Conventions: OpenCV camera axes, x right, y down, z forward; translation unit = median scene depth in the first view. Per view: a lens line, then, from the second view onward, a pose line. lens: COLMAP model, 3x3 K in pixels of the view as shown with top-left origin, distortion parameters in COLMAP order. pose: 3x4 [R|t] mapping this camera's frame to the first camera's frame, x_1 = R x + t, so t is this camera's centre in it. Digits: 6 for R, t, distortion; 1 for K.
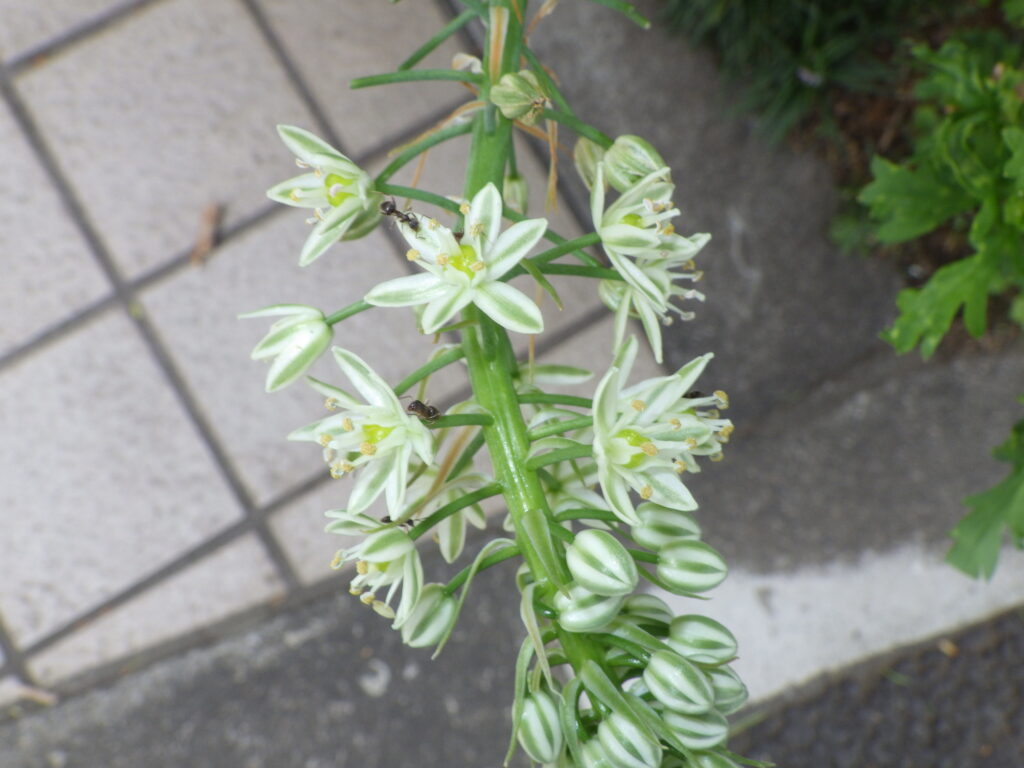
lens RADIAL K [[732.4, 0, 512.0], [0, 732.4, 384.0], [0, 0, 1]] dist [-0.000938, -0.000466]
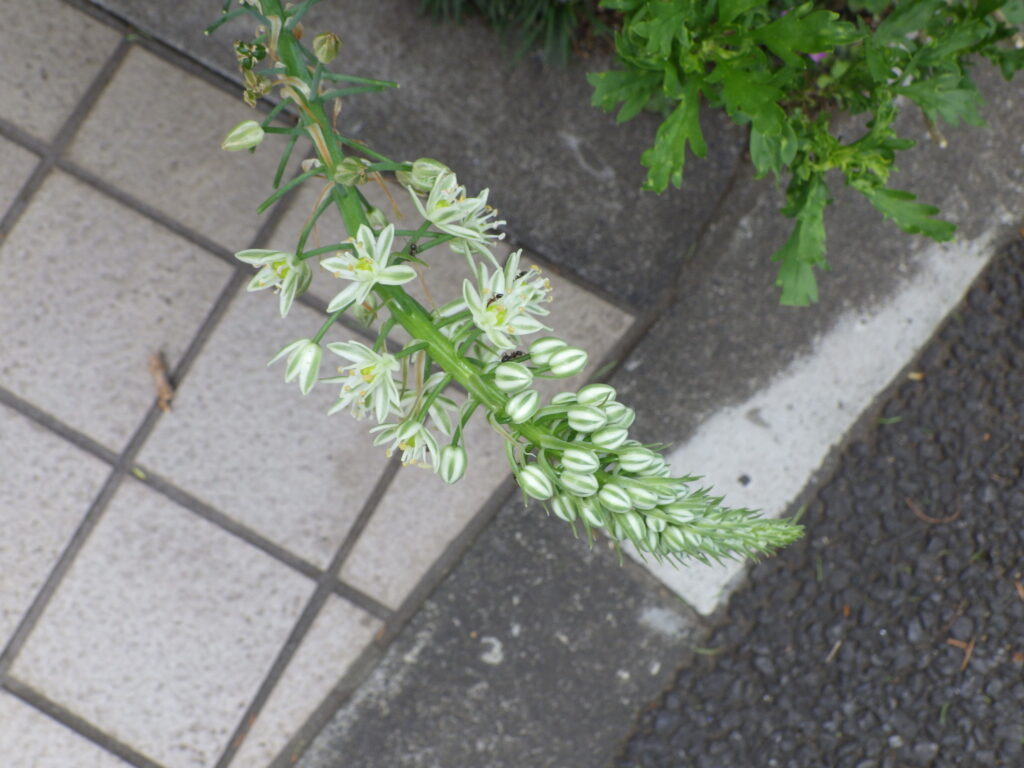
lens RADIAL K [[780.0, 0, 512.0], [0, 780.0, 384.0], [0, 0, 1]] dist [0.003956, 0.001521]
pose [[0.869068, -0.494074, 0.024746, 0.013376], [0.494013, 0.869408, 0.008957, 0.050532], [-0.025940, 0.004441, 0.999654, -0.199702]]
